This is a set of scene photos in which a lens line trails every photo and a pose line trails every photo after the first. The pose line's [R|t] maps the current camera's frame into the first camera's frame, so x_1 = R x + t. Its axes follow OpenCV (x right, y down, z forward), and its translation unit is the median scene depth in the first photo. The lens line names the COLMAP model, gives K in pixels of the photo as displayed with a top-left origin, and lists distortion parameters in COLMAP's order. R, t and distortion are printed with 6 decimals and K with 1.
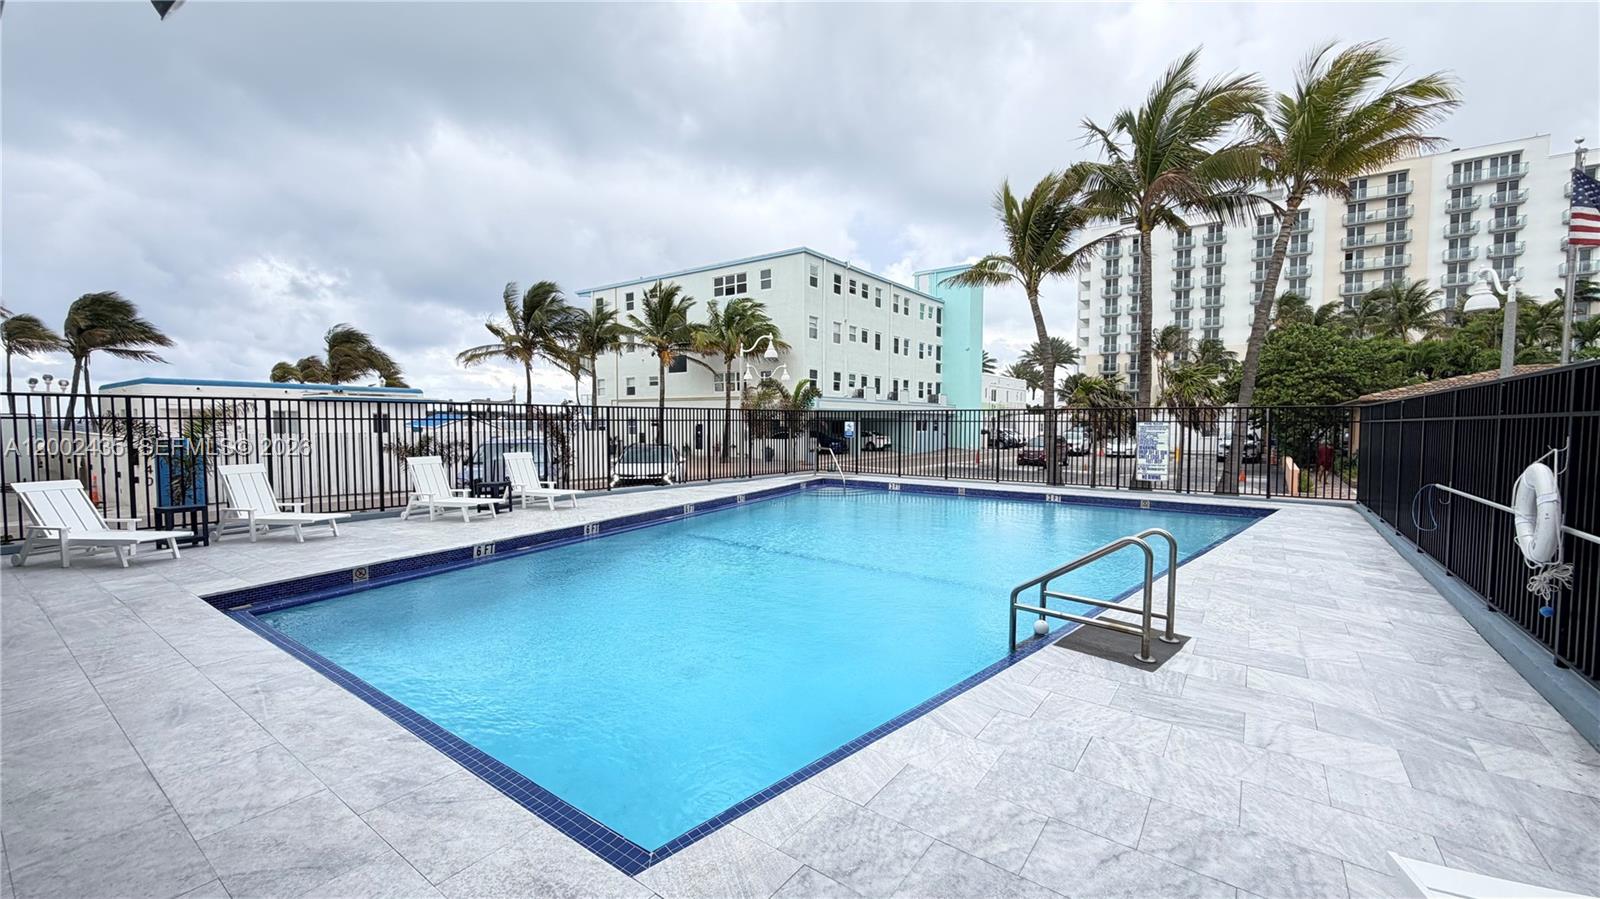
lens RADIAL K [[644.3, 0, 803.8], [0, 644.3, 445.4], [0, 0, 1]] dist [-0.001433, -0.000009]
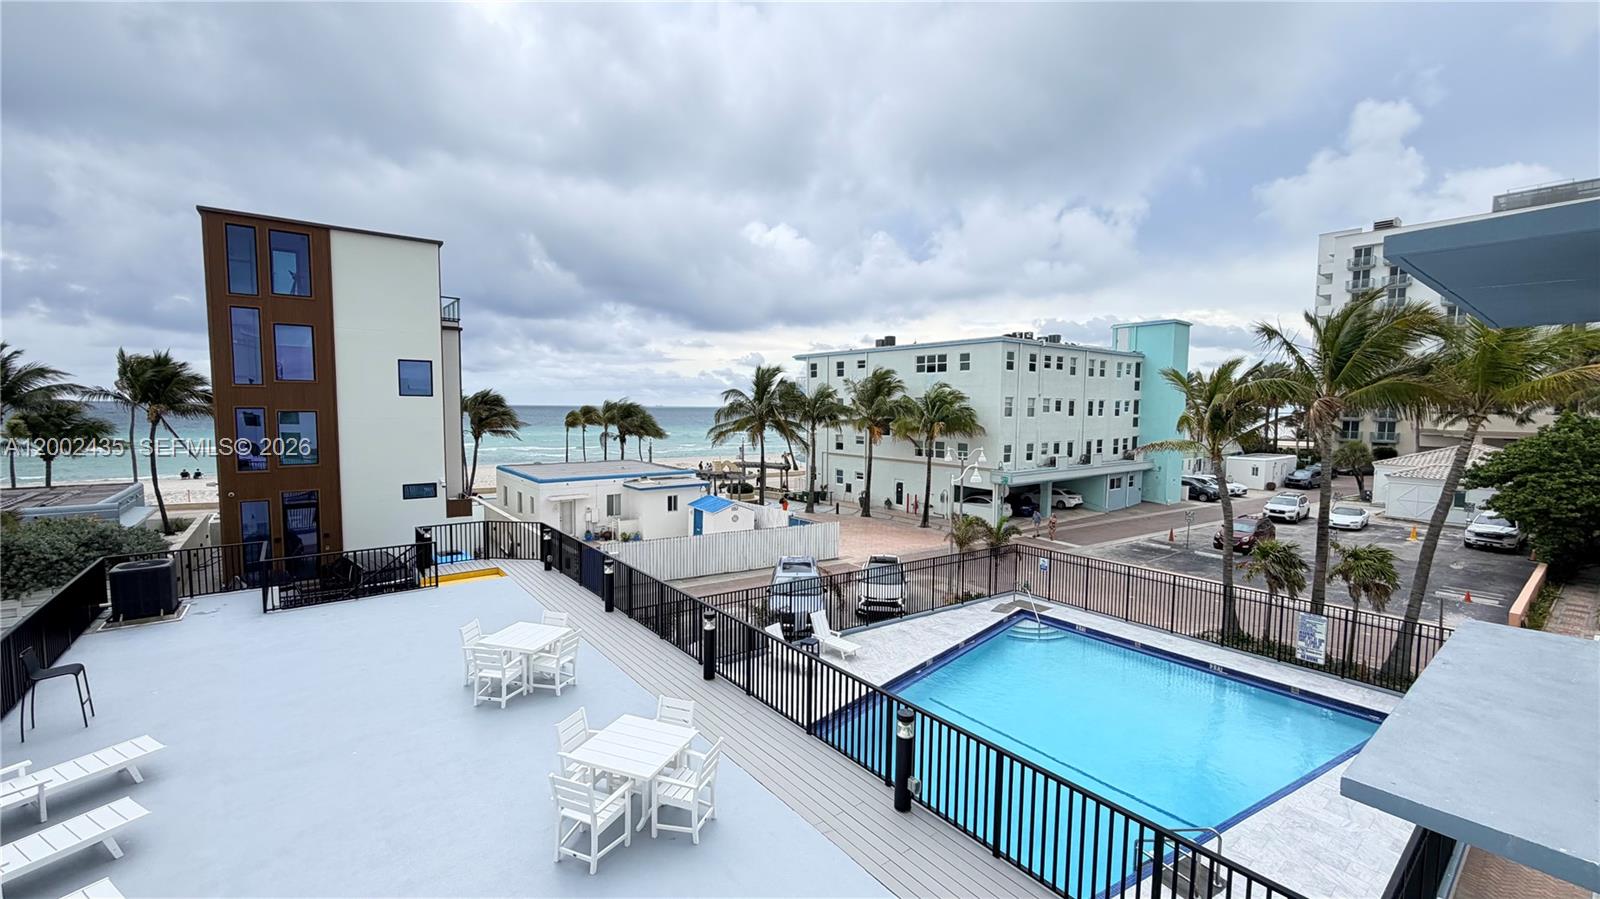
lens RADIAL K [[644.3, 0, 800.7], [0, 644.3, 453.4], [0, 0, 1]] dist [-0.001433, -0.000009]
pose [[0.960885, 0.025736, -0.275749, -0.018761], [-0.017375, 0.999314, 0.032719, -0.119709], [0.276402, -0.026648, 0.960673, -0.139356]]
